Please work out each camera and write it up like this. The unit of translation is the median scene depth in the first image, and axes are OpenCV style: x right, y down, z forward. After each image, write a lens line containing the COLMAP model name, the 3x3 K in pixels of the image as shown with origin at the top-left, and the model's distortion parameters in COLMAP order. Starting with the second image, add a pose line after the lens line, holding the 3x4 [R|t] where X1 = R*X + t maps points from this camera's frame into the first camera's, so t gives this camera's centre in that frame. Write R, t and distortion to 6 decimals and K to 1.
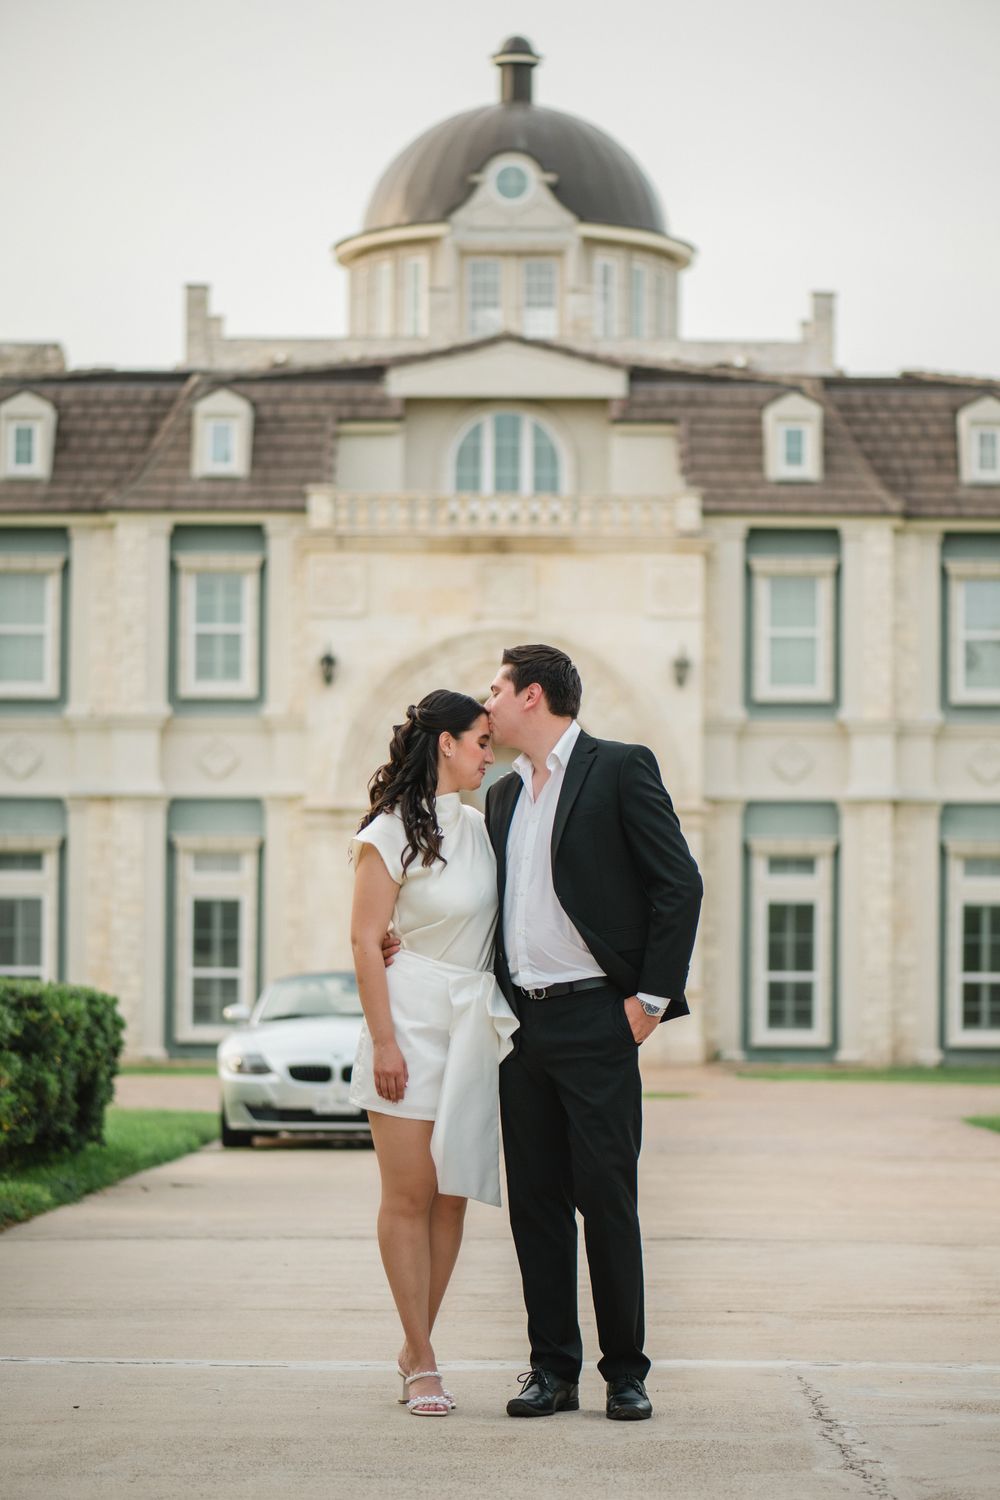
lens RADIAL K [[3894.2, 0, 500.0], [0, 3894.2, 750.0], [0, 0, 1]] dist [-0.250300, 0.602464]
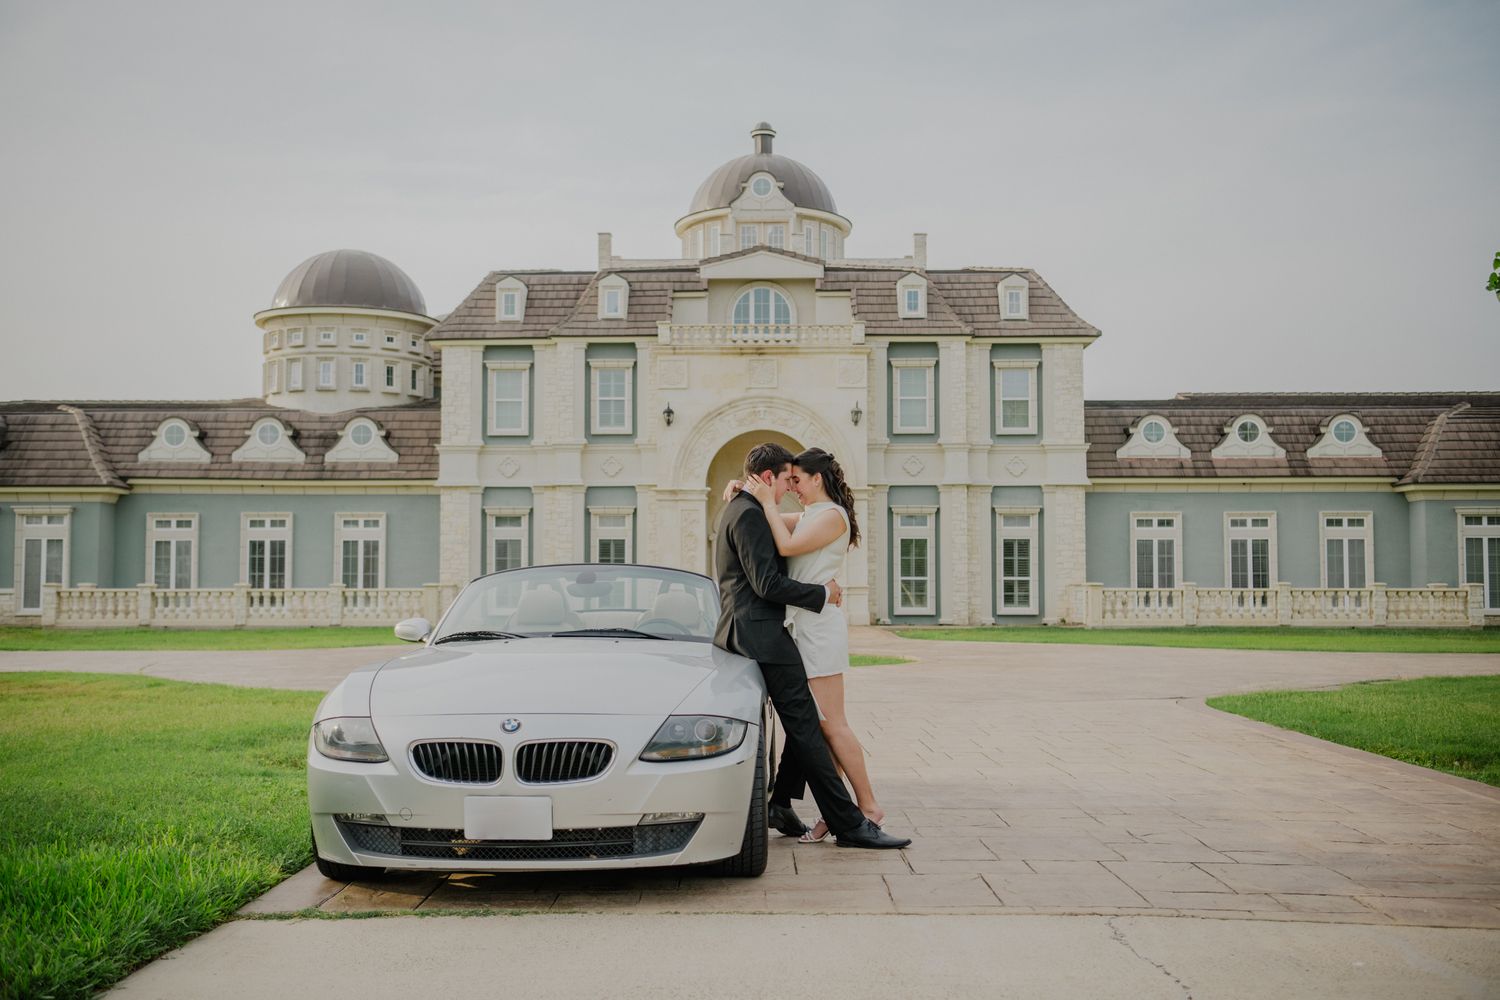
lens RADIAL K [[3129.3, 0, 672.5], [0, 3129.3, 517.6], [0, 0, 1]] dist [0.342563, 0.112671]
pose [[0.999477, -0.008339, -0.031256, 0.005088], [0.009401, 0.999378, 0.033988, -0.025127], [0.030953, -0.034264, 0.998933, -0.547374]]
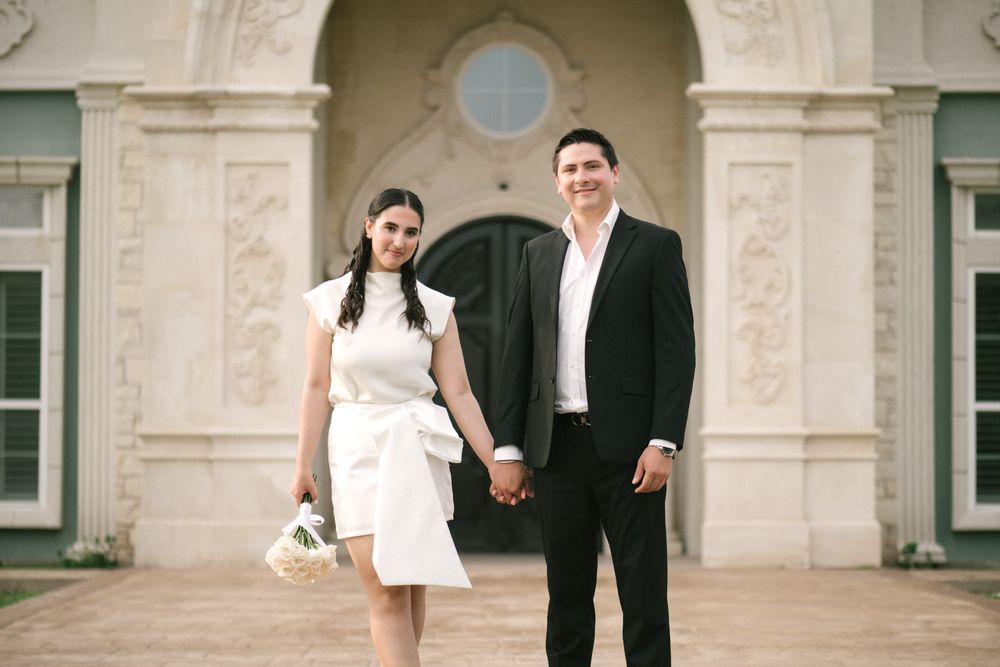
lens RADIAL K [[2086.2, 0, 448.3], [0, 2086.2, 345.2], [0, 0, 1]] dist [0.342563, 0.112671]
pose [[0.999952, -0.005298, -0.008289, -0.005568], [0.005499, 0.999686, 0.024466, 0.043820], [0.008157, -0.024511, 0.999666, 0.731820]]
